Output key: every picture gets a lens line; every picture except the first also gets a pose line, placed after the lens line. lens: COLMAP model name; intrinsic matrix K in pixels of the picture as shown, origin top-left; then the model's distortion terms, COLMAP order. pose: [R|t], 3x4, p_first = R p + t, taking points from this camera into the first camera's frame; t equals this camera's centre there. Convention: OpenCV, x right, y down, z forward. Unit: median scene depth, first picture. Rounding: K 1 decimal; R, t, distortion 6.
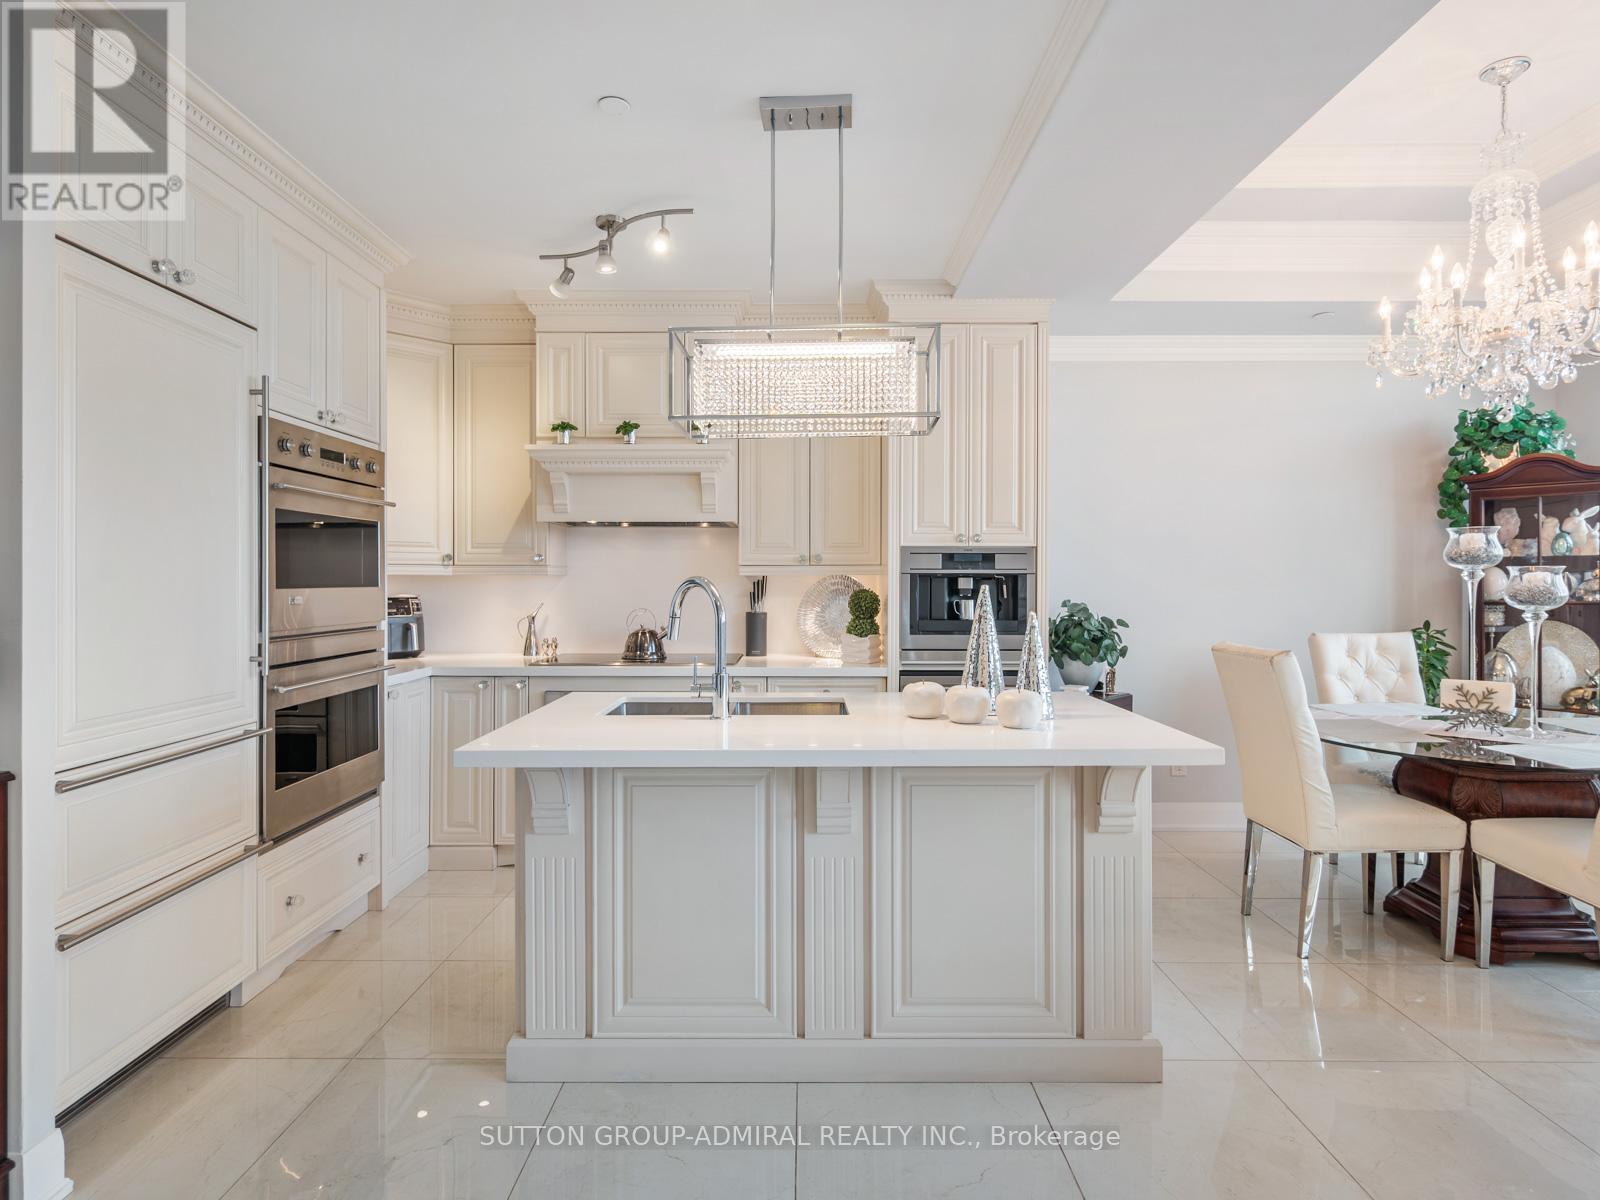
lens RADIAL K [[868.9, 0, 795.0], [0, 868.9, 583.8], [0, 0, 1]] dist [-0.002780, -0.000325]
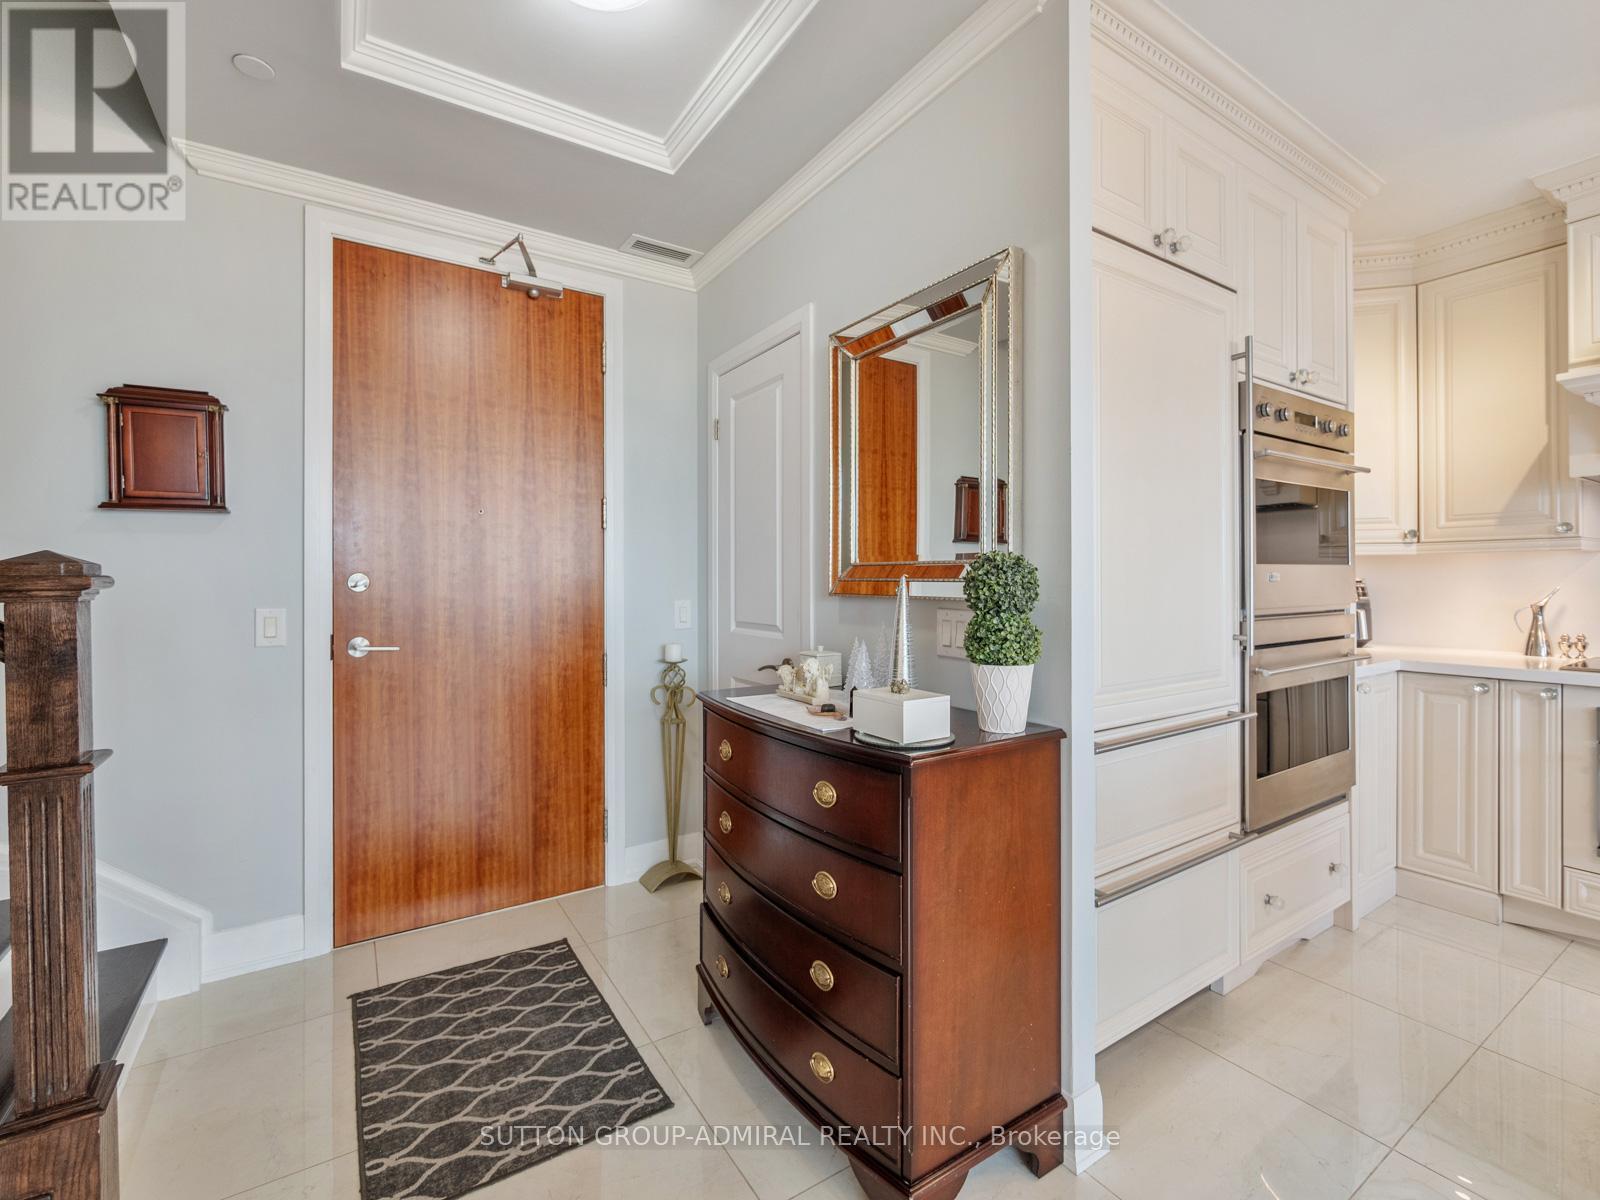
lens RADIAL K [[700.3, 0, 790.8], [0, 700.3, 578.4], [0, 0, 1]] dist [-0.002139, -0.000204]
pose [[0.547368, -0.003681, -0.836884, -0.169584], [0.002314, 0.999993, -0.002885, 0.015549], [0.836889, -0.000358, 0.547373, 0.116277]]
